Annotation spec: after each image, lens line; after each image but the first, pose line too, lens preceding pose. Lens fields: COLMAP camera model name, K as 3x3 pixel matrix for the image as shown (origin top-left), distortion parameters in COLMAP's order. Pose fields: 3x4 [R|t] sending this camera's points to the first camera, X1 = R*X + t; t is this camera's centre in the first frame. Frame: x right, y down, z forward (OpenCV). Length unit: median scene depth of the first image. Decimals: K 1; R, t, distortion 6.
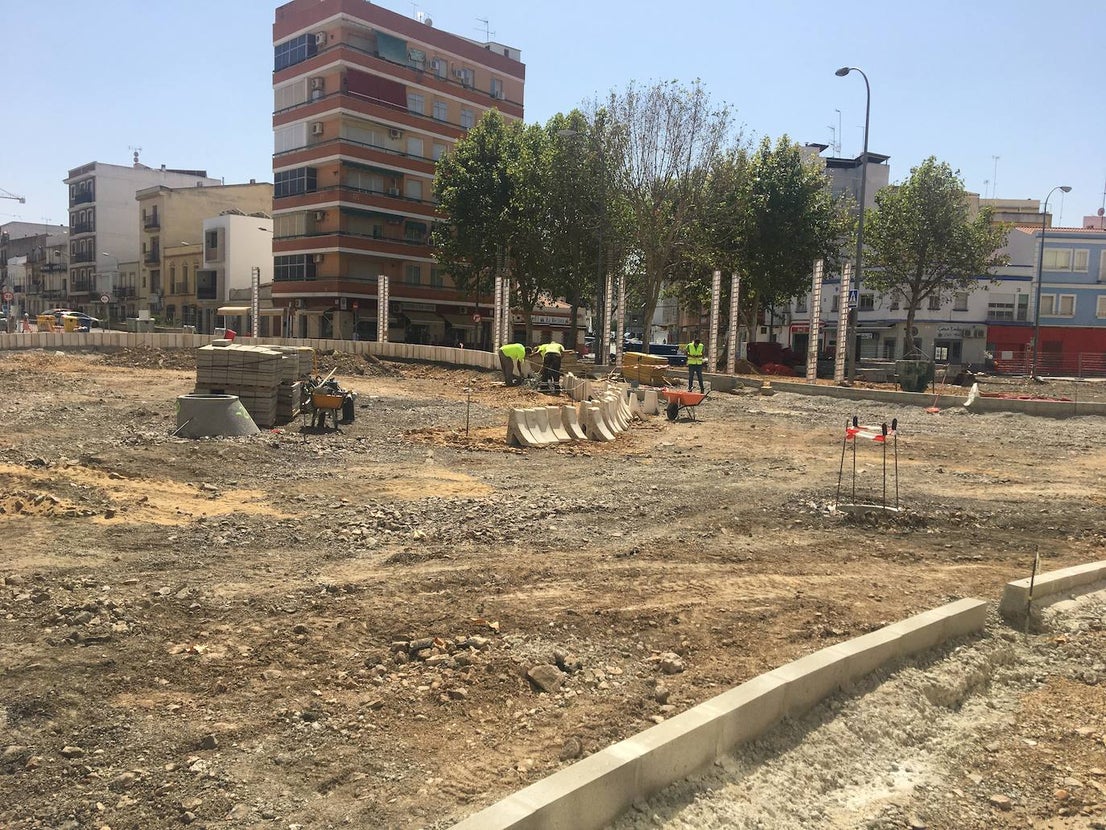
lens RADIAL K [[920.3, 0, 537.9], [0, 920.3, 414.6], [0, 0, 1]] dist [0.083966, -0.120961]
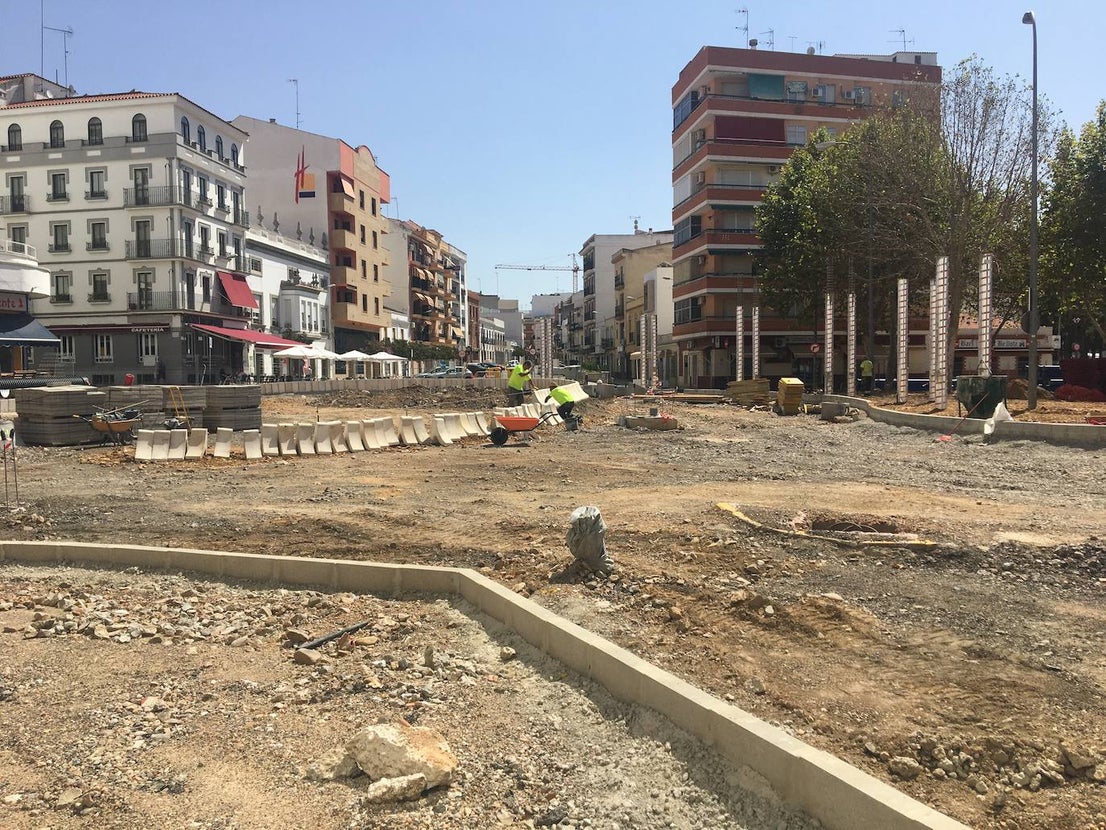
lens RADIAL K [[920.3, 0, 558.3], [0, 920.3, 417.8], [0, 0, 1]] dist [0.083966, -0.120961]
pose [[0.818768, -0.016019, -0.573901, 0.217184], [-0.007580, 0.999222, -0.038704, 0.005313], [0.574074, 0.036040, 0.818010, 0.055142]]
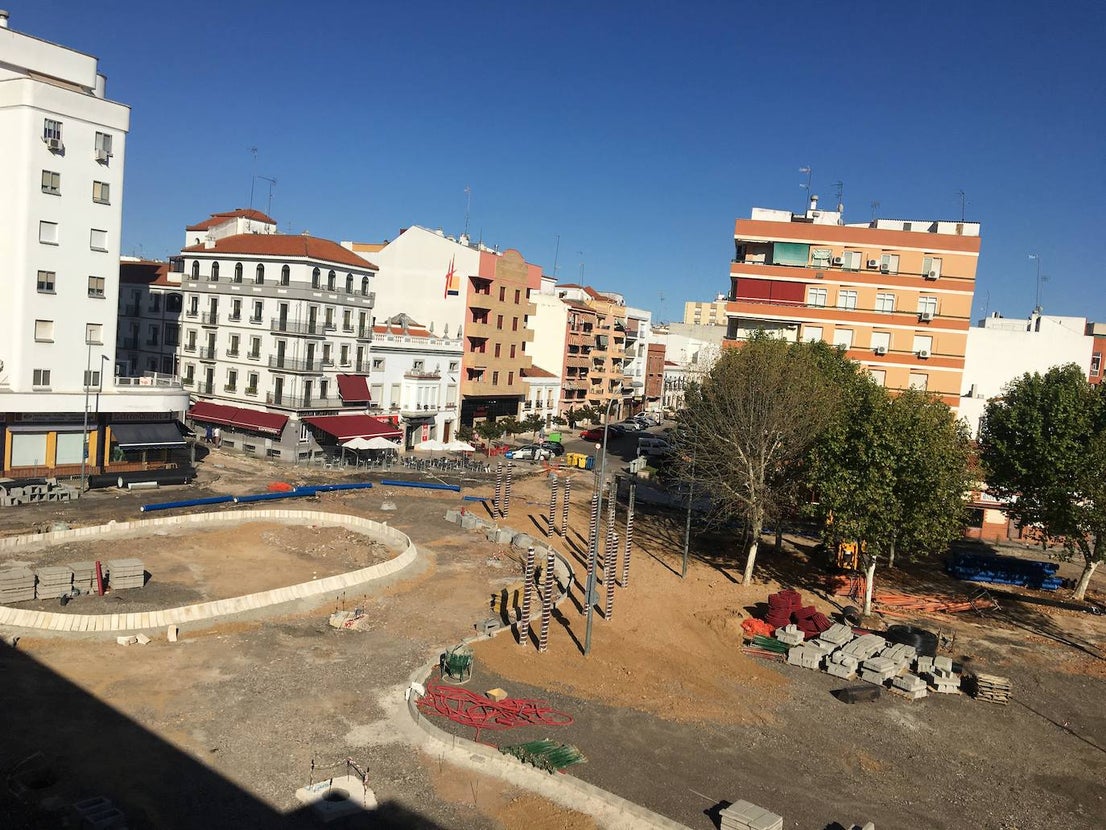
lens RADIAL K [[920.3, 0, 555.1], [0, 920.3, 416.5], [0, 0, 1]] dist [0.083966, -0.120961]
pose [[0.583090, 0.081954, -0.808264, 0.567998], [-0.135065, 0.990832, 0.003028, -0.150838], [0.801102, 0.107403, 0.588813, 0.116541]]
